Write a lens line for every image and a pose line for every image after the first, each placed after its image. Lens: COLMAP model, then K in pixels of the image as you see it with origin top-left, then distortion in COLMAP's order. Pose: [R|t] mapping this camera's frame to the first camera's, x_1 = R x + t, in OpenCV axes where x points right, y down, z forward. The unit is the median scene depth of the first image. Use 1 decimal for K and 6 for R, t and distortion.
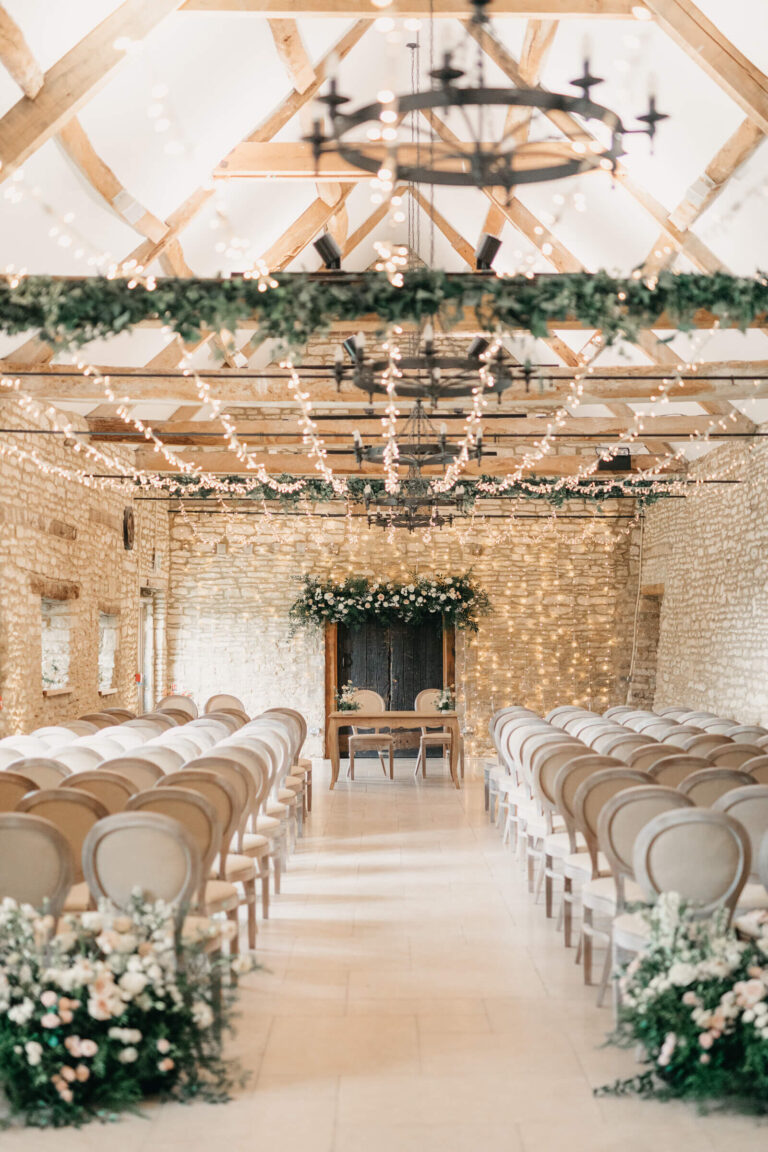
lens RADIAL K [[1913.8, 0, 384.1], [0, 1913.8, 578.7], [0, 0, 1]] dist [-0.036264, 0.000000]
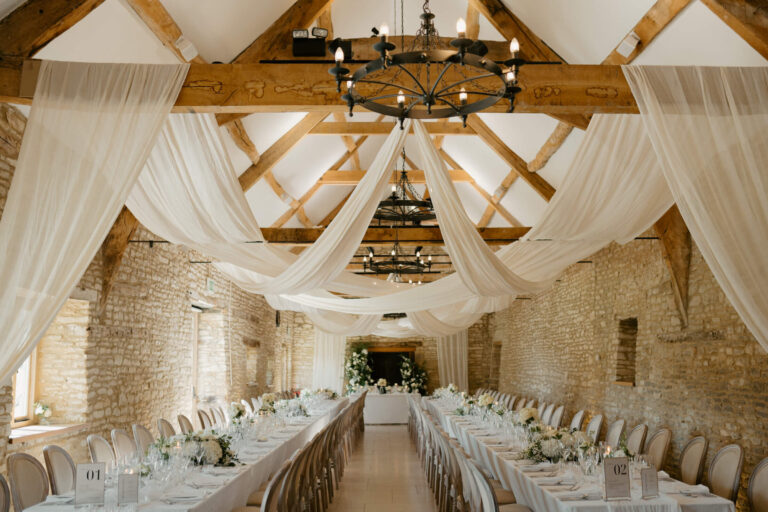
lens RADIAL K [[1275.9, 0, 386.1], [0, 1275.9, 192.8], [0, 0, 1]] dist [-0.036264, 0.000000]
pose [[0.999969, -0.004839, -0.006222, 0.013825], [0.004052, 0.992663, -0.120846, 0.011730], [0.006761, 0.120817, 0.992652, -0.631161]]
